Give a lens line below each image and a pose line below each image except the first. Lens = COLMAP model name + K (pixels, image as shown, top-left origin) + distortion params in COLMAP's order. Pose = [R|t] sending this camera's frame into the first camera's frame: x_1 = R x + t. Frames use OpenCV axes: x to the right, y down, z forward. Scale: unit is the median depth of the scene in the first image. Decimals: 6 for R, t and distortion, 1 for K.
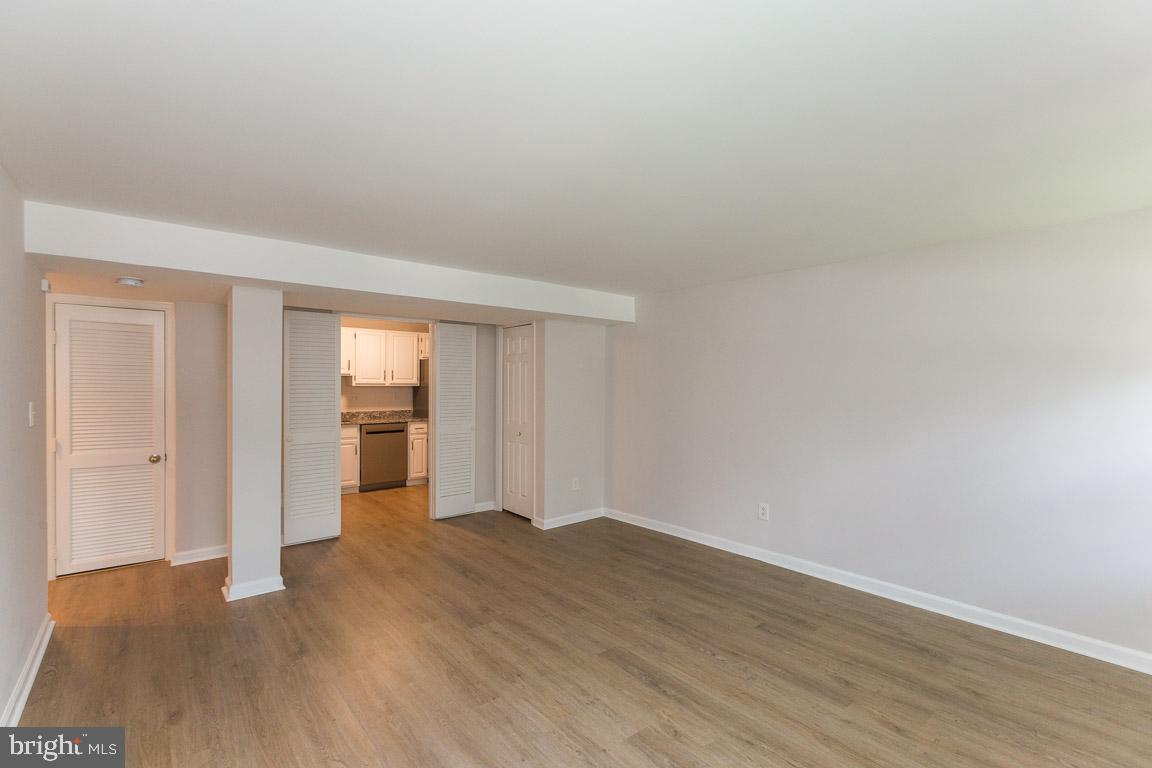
lens RADIAL K [[510.0, 0, 576.0], [0, 510.0, 384.0], [0, 0, 1]] dist [0.001544, -0.000033]
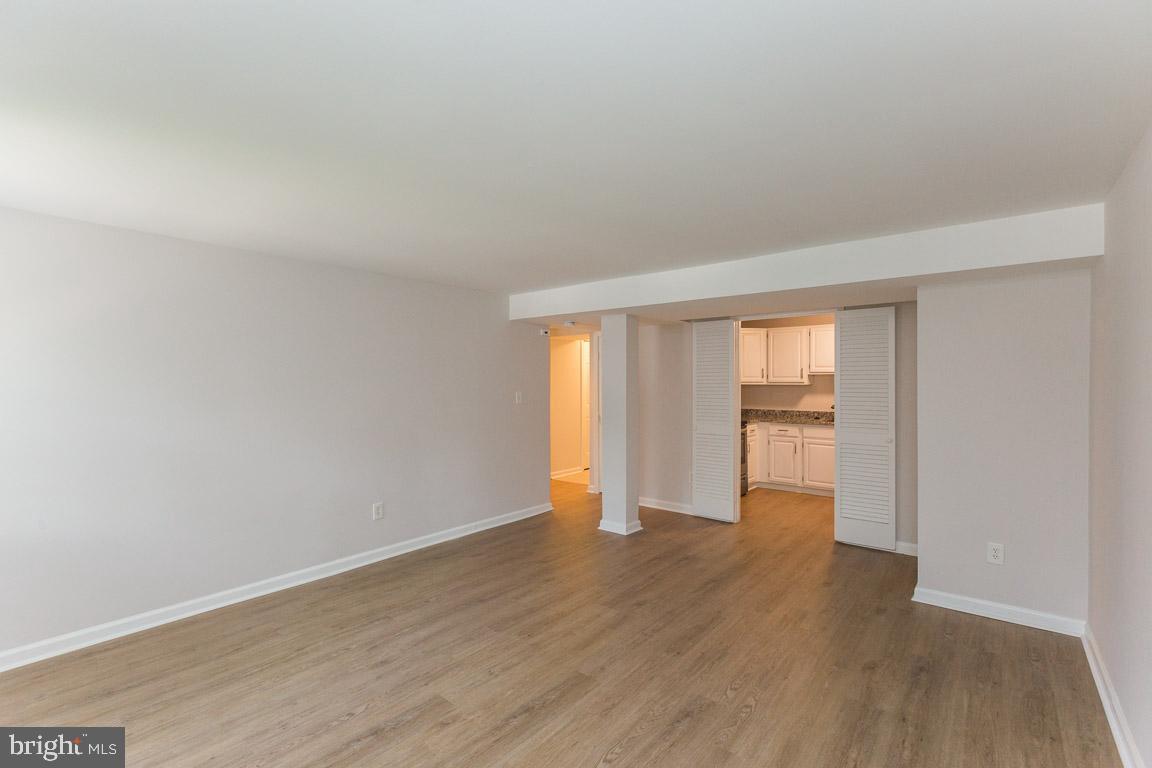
lens RADIAL K [[510.0, 0, 576.0], [0, 510.0, 384.0], [0, 0, 1]] dist [0.001544, -0.000033]
pose [[0.182993, 0.000755, -0.983114, 0.779017], [0.003011, 0.999995, 0.001329, -0.000714], [0.983110, -0.003203, 0.182989, 0.666774]]
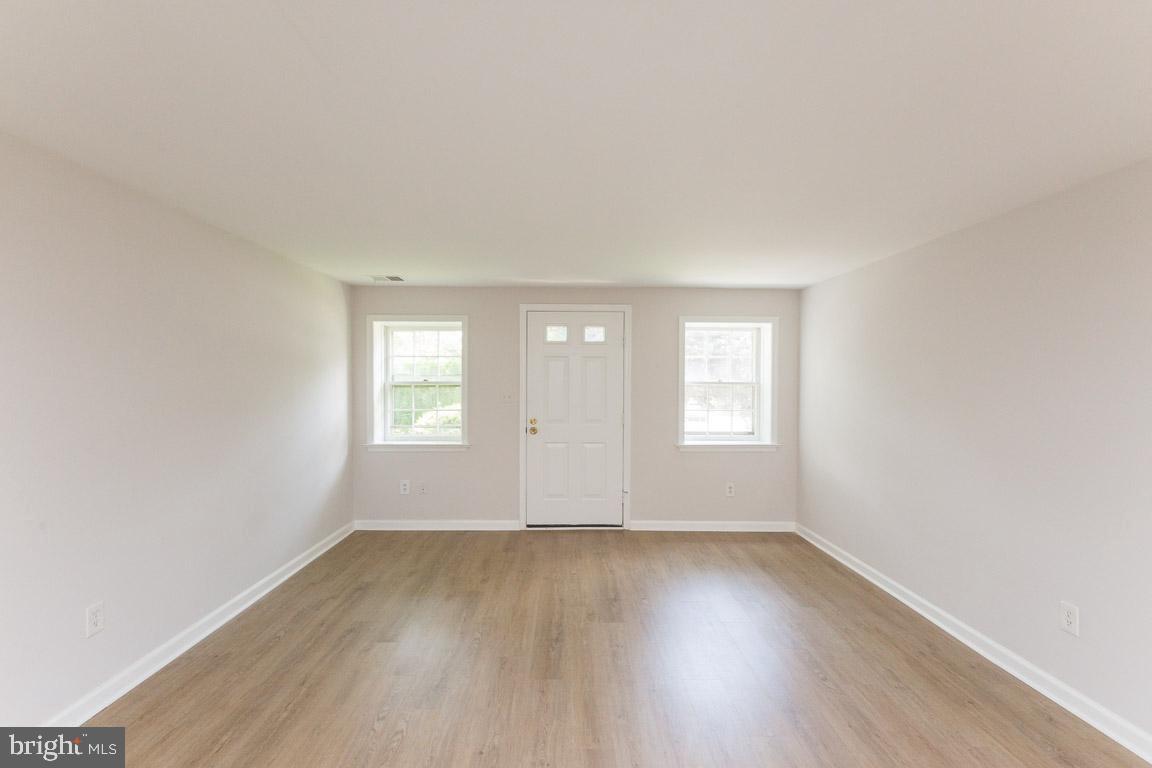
lens RADIAL K [[510.3, 0, 573.2], [0, 510.3, 391.2], [0, 0, 1]] dist [-0.001022, -0.000034]
pose [[-0.775393, -0.018210, 0.631217, -0.433702], [-0.006865, 0.999768, 0.020409, -0.001767], [-0.631442, 0.011492, -0.775338, 1.357330]]
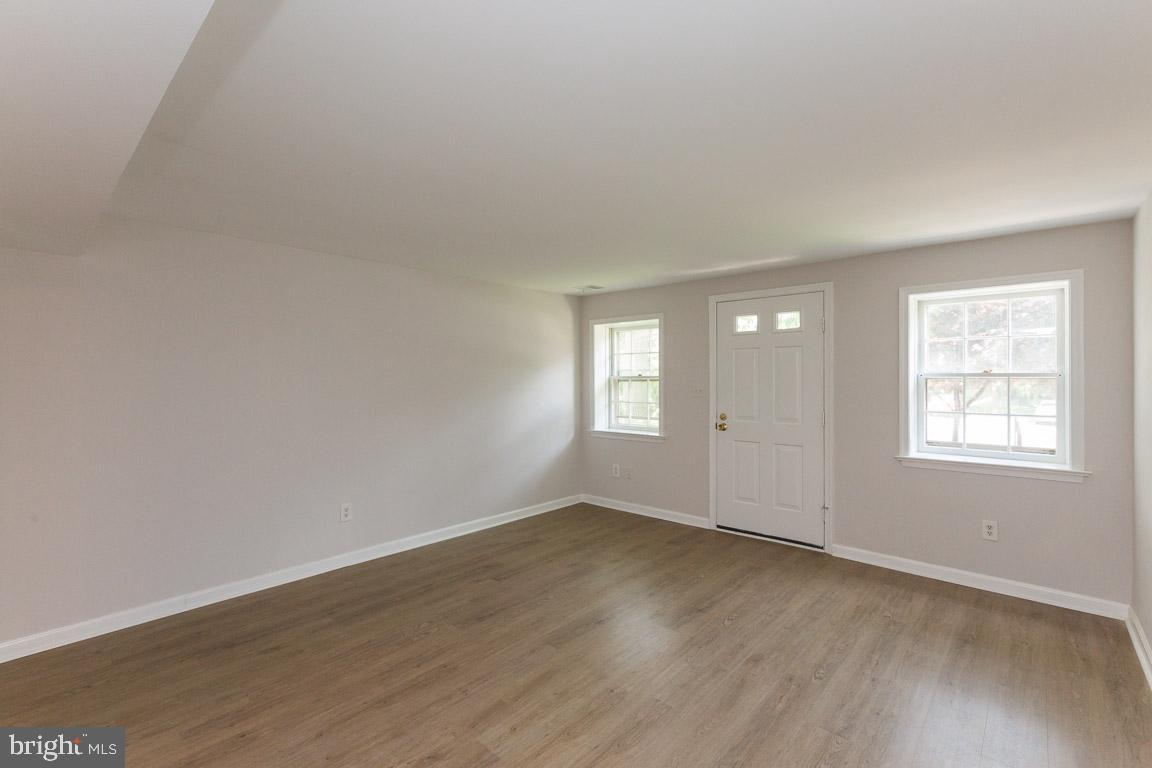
lens RADIAL K [[513.1, 0, 574.7], [0, 513.1, 376.3], [0, 0, 1]] dist [0.000952, 0.000047]
pose [[-0.138820, 0.000325, 0.990318, -0.756656], [0.000543, 1.000000, -0.000252, 0.004491], [-0.990317, 0.000502, -0.138820, 0.889541]]
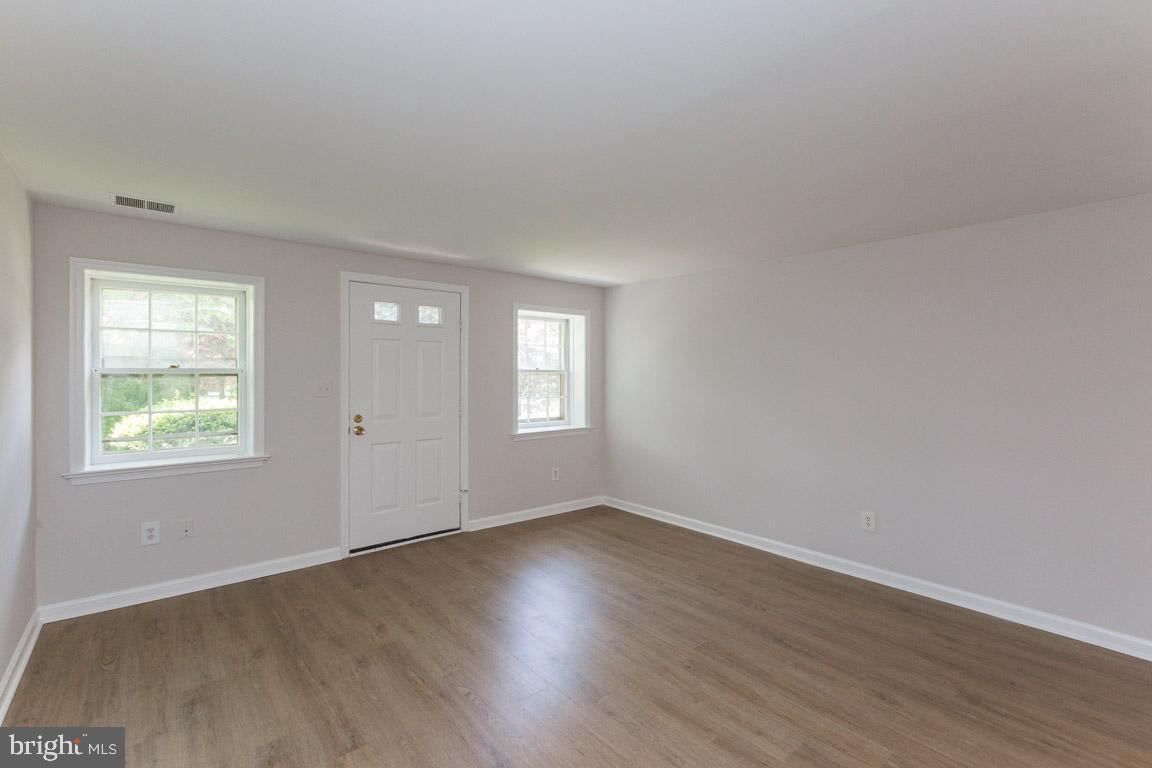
lens RADIAL K [[518.2, 0, 576.0], [0, 518.2, 372.2], [0, 0, 1]] dist [0.001940, 0.000287]
pose [[-0.999970, -0.007292, -0.002475, 0.082757], [-0.007292, 0.999973, -0.000230, 0.005460], [0.002477, -0.000212, -0.999997, 1.487147]]
